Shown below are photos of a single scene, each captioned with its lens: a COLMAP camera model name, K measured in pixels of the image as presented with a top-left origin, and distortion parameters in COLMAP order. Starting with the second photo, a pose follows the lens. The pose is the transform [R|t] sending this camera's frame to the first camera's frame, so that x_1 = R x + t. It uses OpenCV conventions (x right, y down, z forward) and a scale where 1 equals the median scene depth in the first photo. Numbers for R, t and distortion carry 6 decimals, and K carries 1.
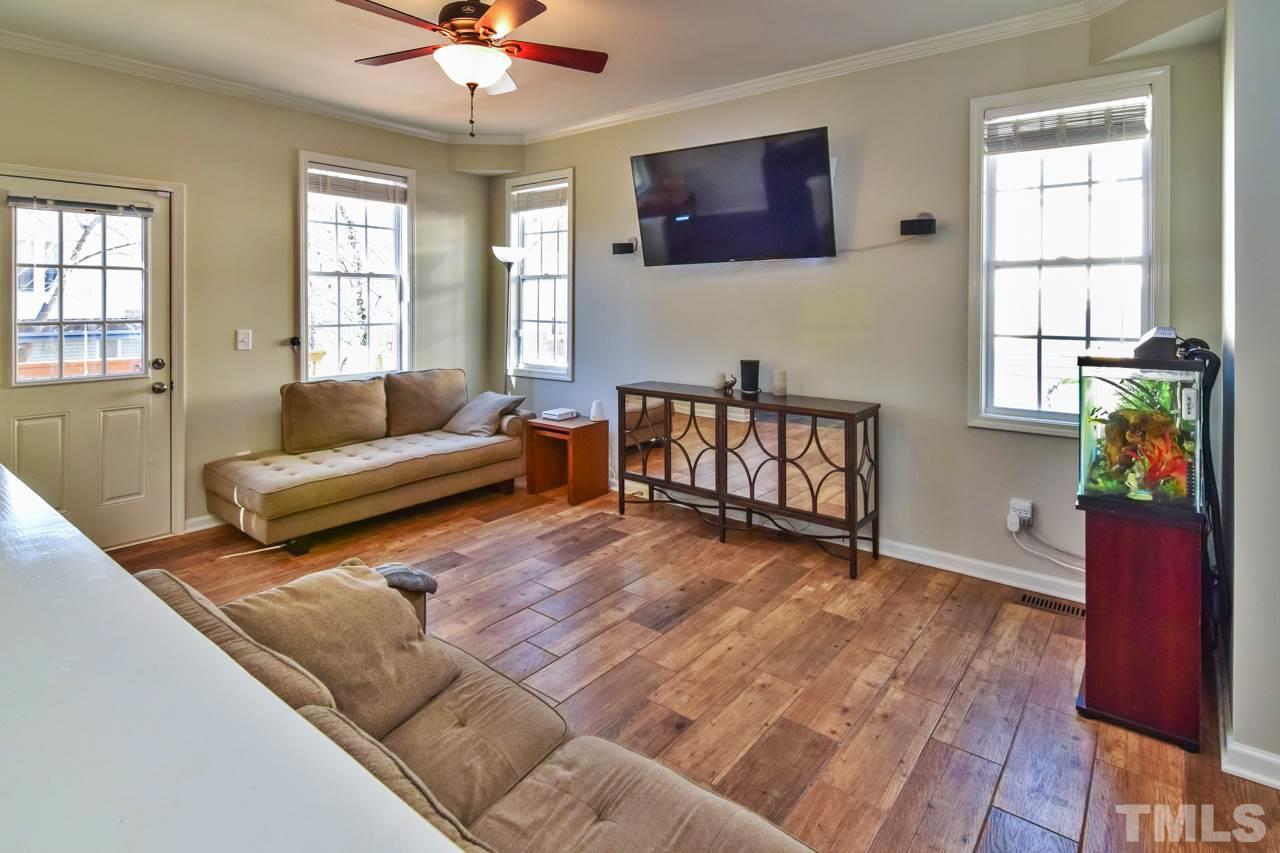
lens RADIAL K [[654.1, 0, 622.9], [0, 654.1, 303.4], [0, 0, 1]] dist [-0.002028, -0.000621]
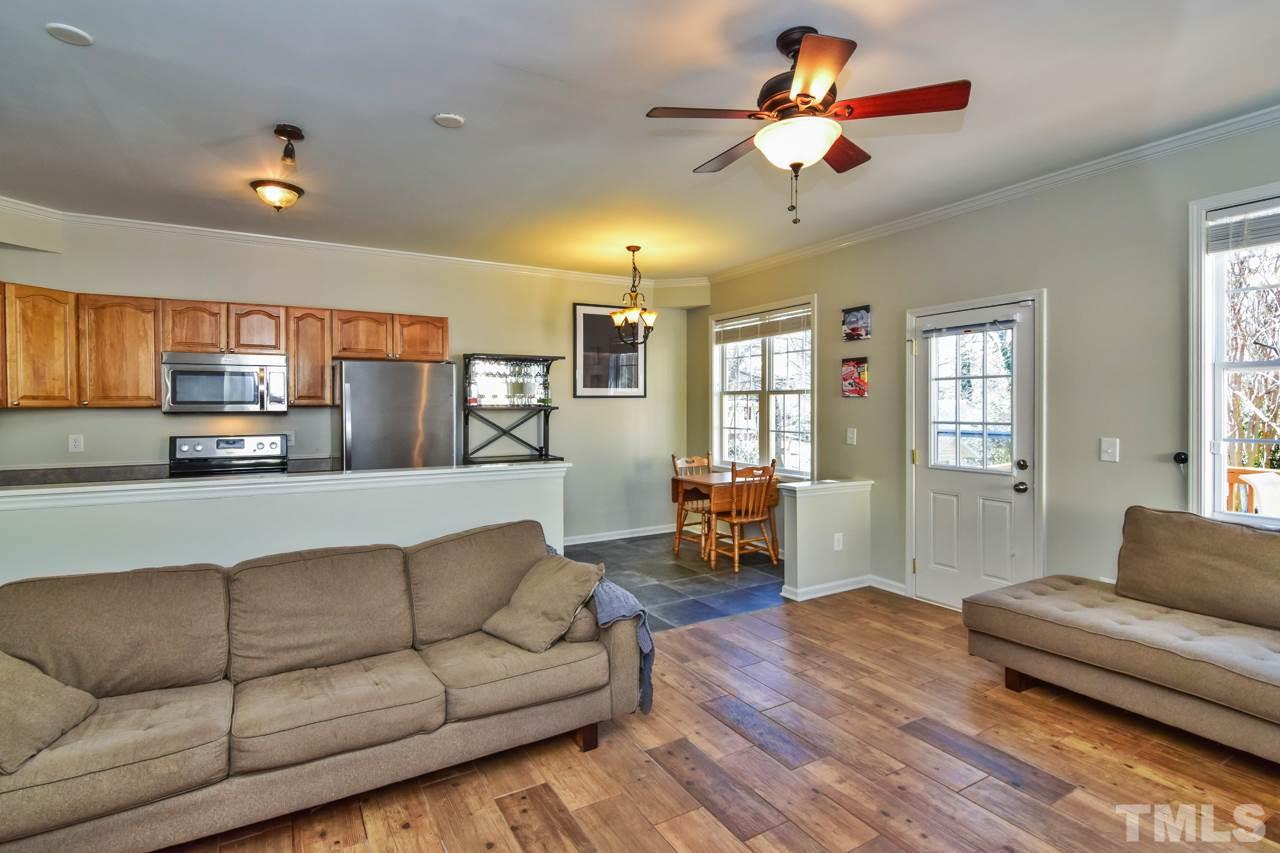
lens RADIAL K [[625.1, 0, 638.4], [0, 625.1, 412.6], [0, 0, 1]] dist [-0.004280, -0.001077]
pose [[-0.338681, 0.010321, -0.940845, 0.406229], [0.002991, 0.999947, 0.009893, -0.003618], [0.940896, 0.000536, -0.338694, 0.682501]]
